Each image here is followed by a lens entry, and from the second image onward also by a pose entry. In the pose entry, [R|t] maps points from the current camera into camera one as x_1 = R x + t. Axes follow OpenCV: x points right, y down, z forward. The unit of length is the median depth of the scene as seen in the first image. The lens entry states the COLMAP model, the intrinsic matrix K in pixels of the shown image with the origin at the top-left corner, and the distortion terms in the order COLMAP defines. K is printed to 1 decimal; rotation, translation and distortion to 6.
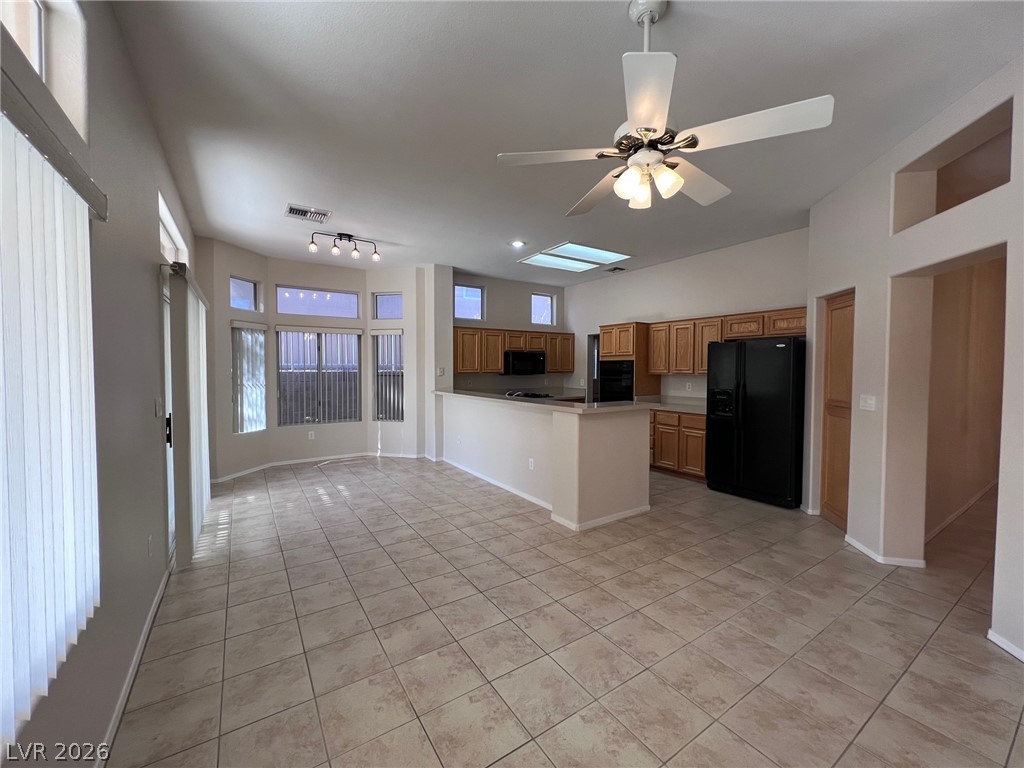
lens RADIAL K [[408.4, 0, 510.8], [0, 408.4, 380.3], [0, 0, 1]] dist [-0.001799, -0.000251]
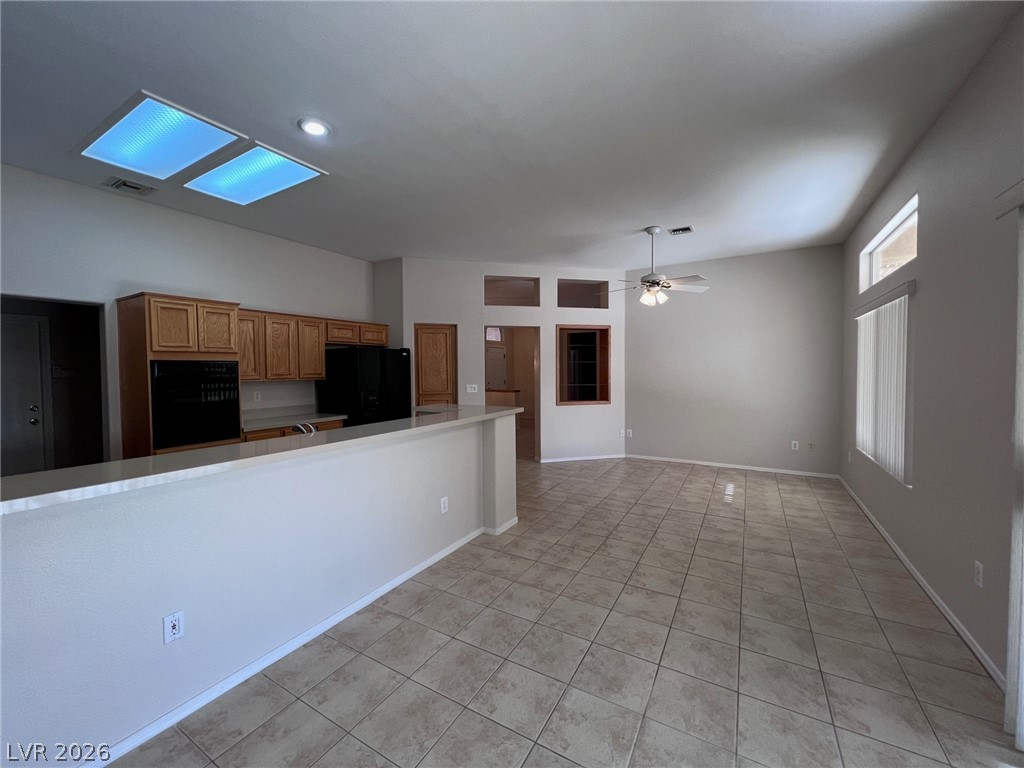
lens RADIAL K [[408.4, 0, 508.4], [0, 408.4, 381.8], [0, 0, 1]] dist [-0.001799, -0.000251]
pose [[-0.437694, -0.027094, 0.898716, -0.660841], [0.034615, 0.998297, 0.046955, -0.043983], [-0.898458, 0.051660, -0.436010, 1.232200]]
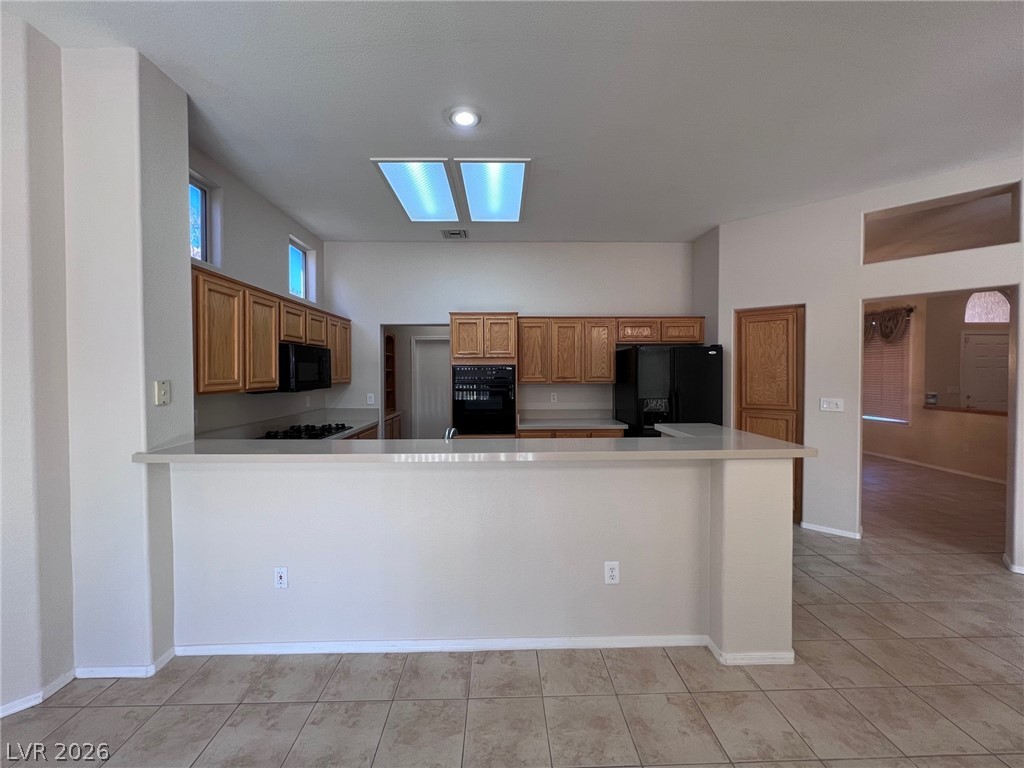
lens RADIAL K [[407.5, 0, 509.2], [0, 407.5, 382.3], [0, 0, 1]] dist [-0.000579, 0.000547]
pose [[0.528318, -0.023801, 0.848713, -0.441468], [0.029152, 0.999526, 0.009884, -0.035504], [-0.848546, 0.019519, 0.528761, 0.859904]]
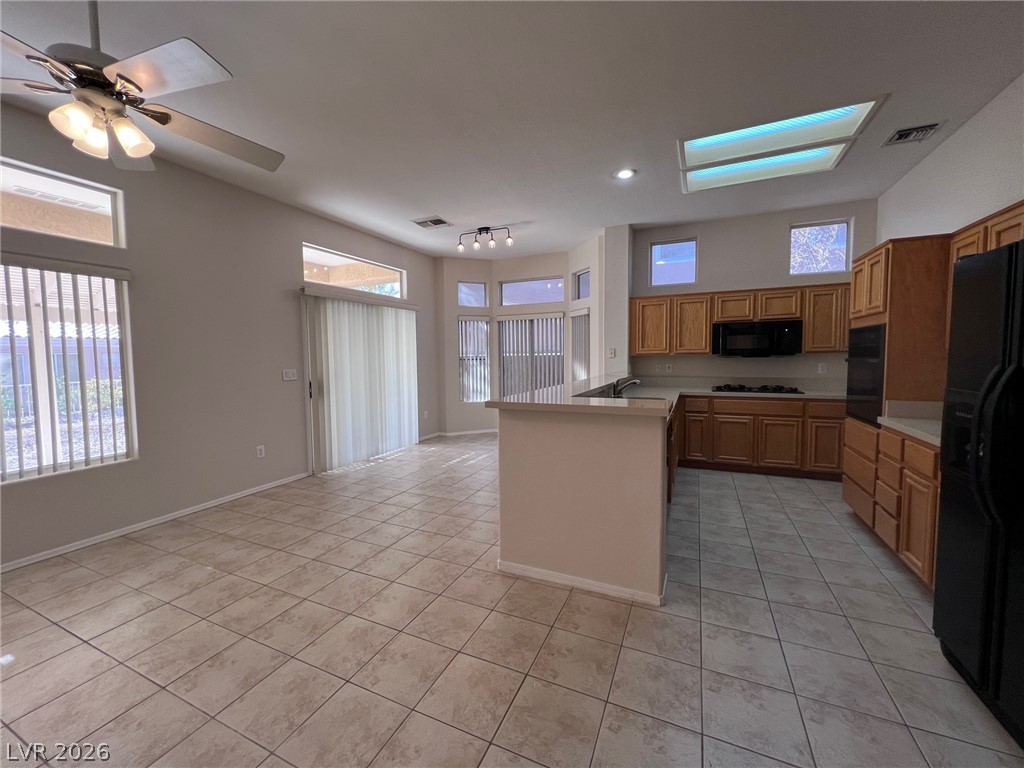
lens RADIAL K [[408.4, 0, 508.4], [0, 408.4, 380.9], [0, 0, 1]] dist [-0.001799, -0.000251]
pose [[0.530505, 0.044766, -0.846499, 0.645169], [-0.013786, 0.998928, 0.044188, 0.002772], [0.847570, -0.011772, 0.530554, 0.529097]]
